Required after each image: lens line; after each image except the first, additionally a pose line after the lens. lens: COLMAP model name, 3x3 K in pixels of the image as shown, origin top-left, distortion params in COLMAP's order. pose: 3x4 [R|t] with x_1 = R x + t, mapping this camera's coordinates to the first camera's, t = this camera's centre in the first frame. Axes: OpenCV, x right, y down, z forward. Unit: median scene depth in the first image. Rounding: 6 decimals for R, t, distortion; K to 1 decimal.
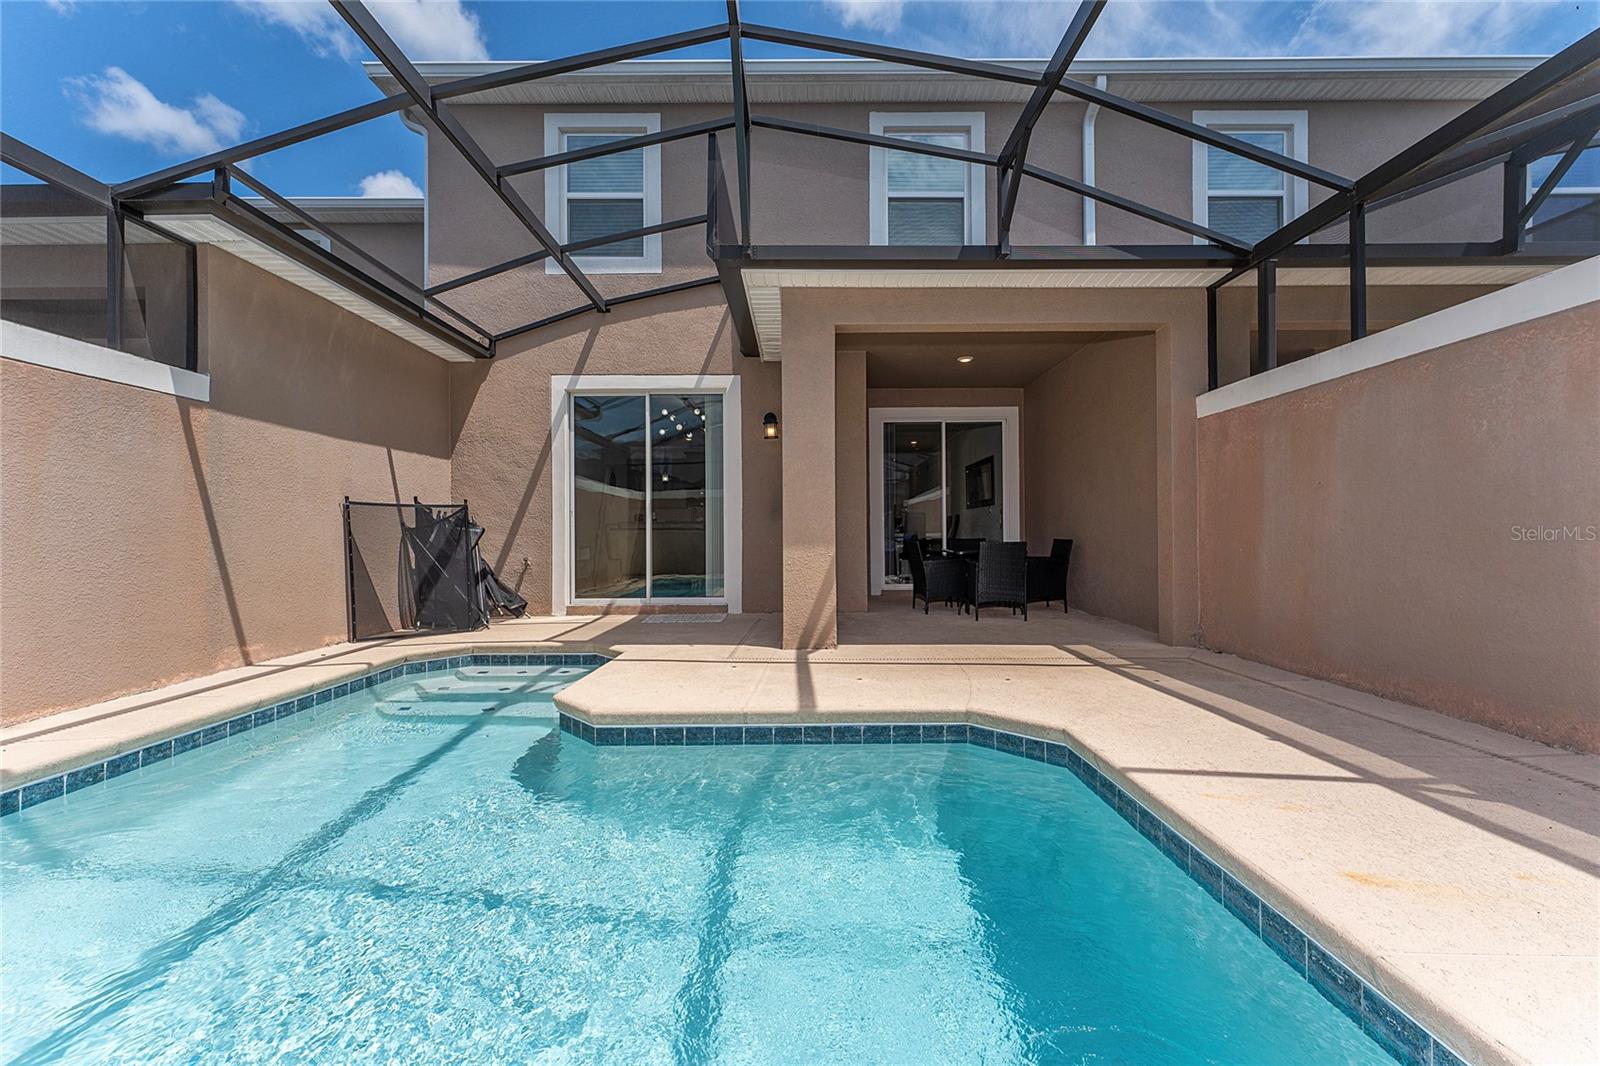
lens RADIAL K [[637.5, 0, 809.7], [0, 637.5, 530.9], [0, 0, 1]] dist [0.004414, 0.000489]
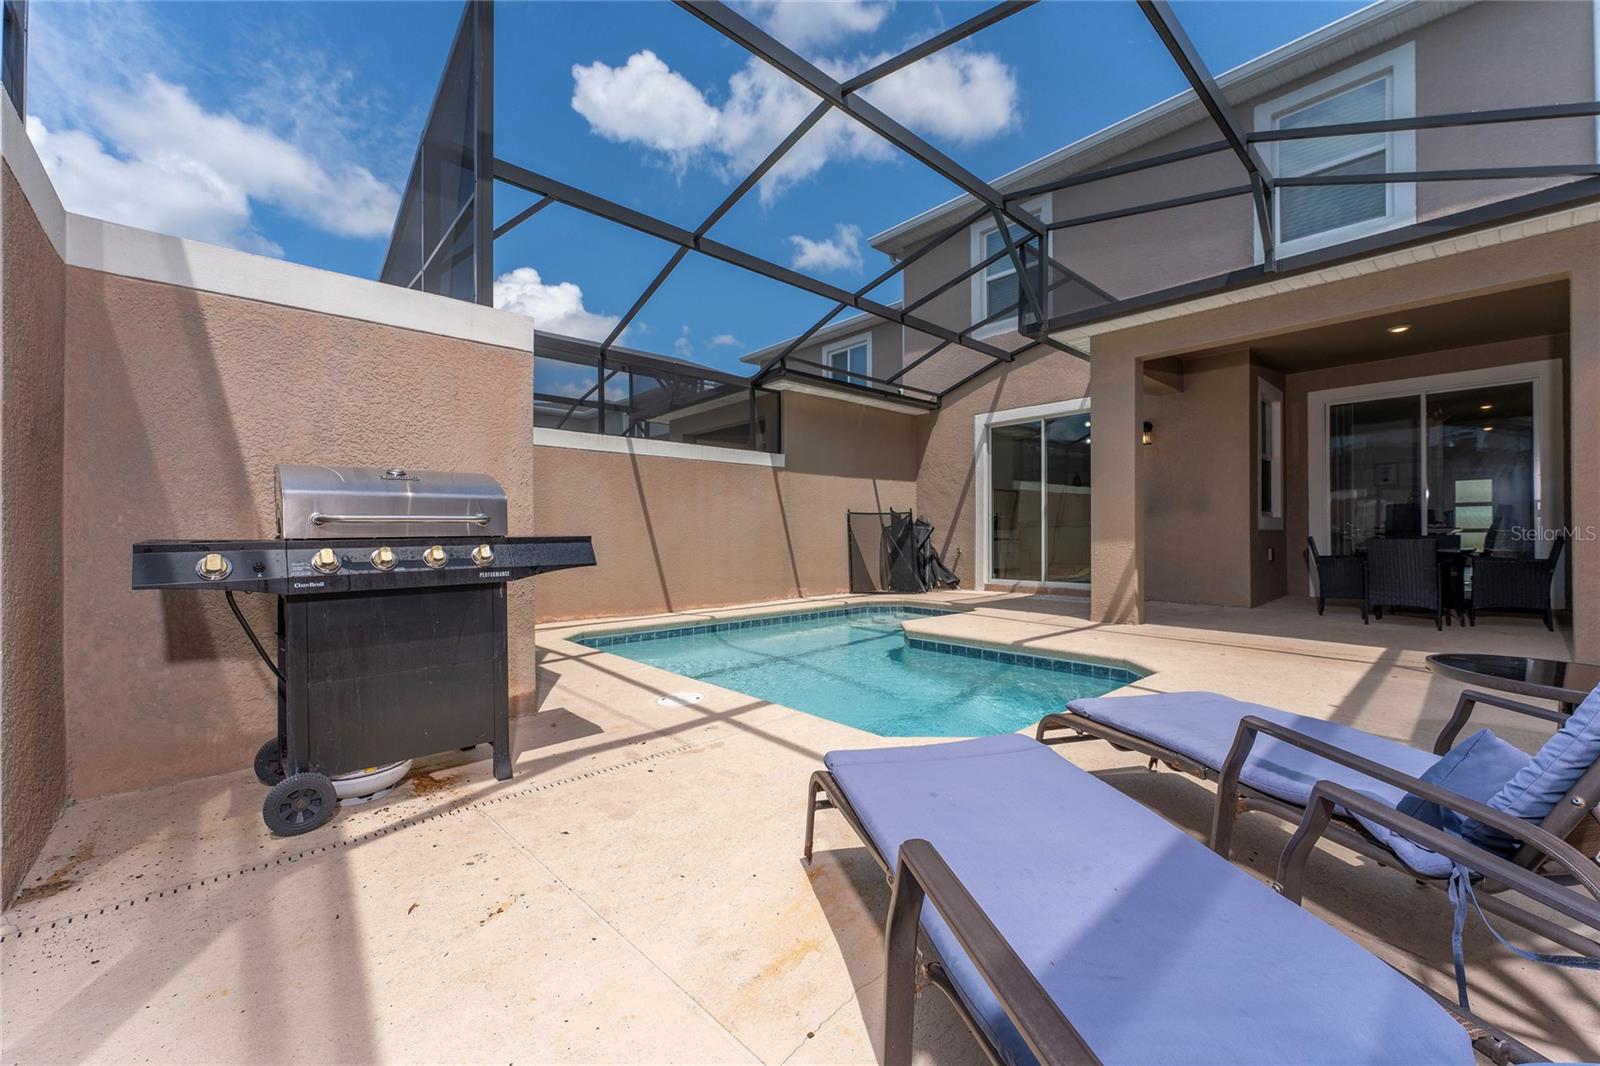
lens RADIAL K [[637.5, 0, 808.7], [0, 637.5, 535.1], [0, 0, 1]] dist [0.004414, 0.000489]
pose [[0.677687, 0.002631, -0.735346, 0.411501], [0.005899, 0.999942, 0.009013, -0.000749], [0.735327, -0.010446, 0.677632, -0.221521]]
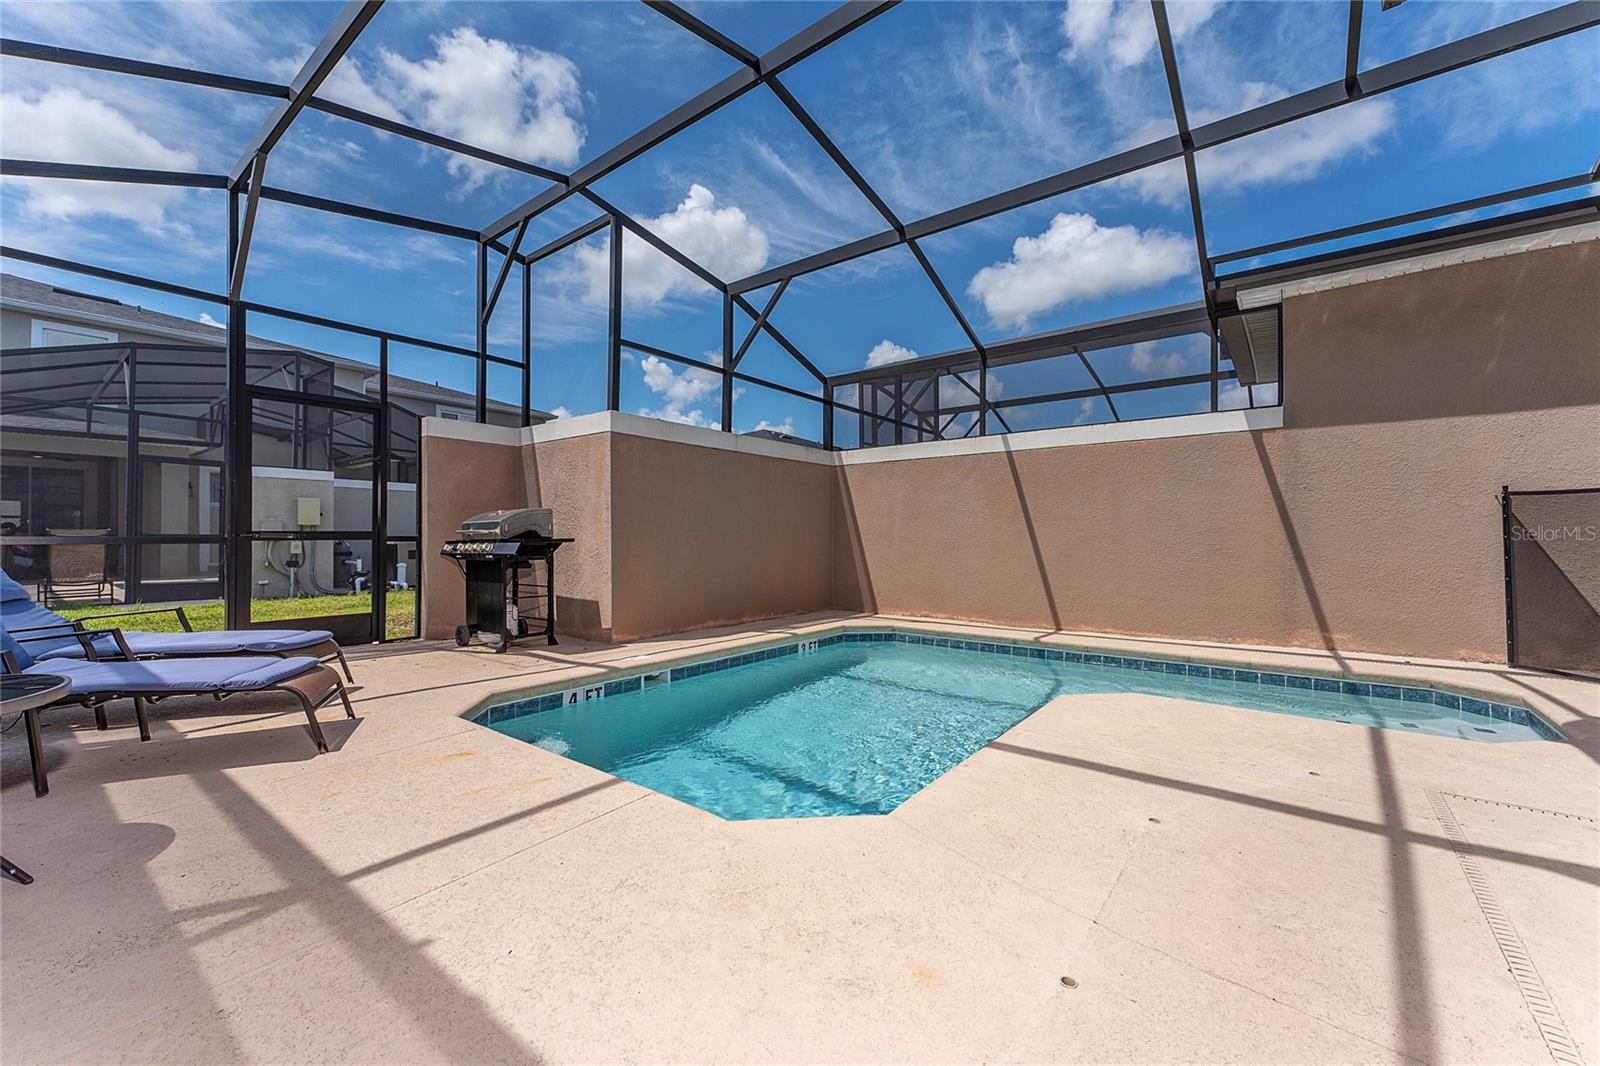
lens RADIAL K [[637.5, 0, 797.8], [0, 637.5, 526.7], [0, 0, 1]] dist [0.004414, 0.000489]
pose [[-0.617262, -0.005418, -0.786739, 0.407431], [0.009878, 0.999844, -0.014635, 0.000767], [0.786696, -0.016805, -0.617112, 0.673271]]
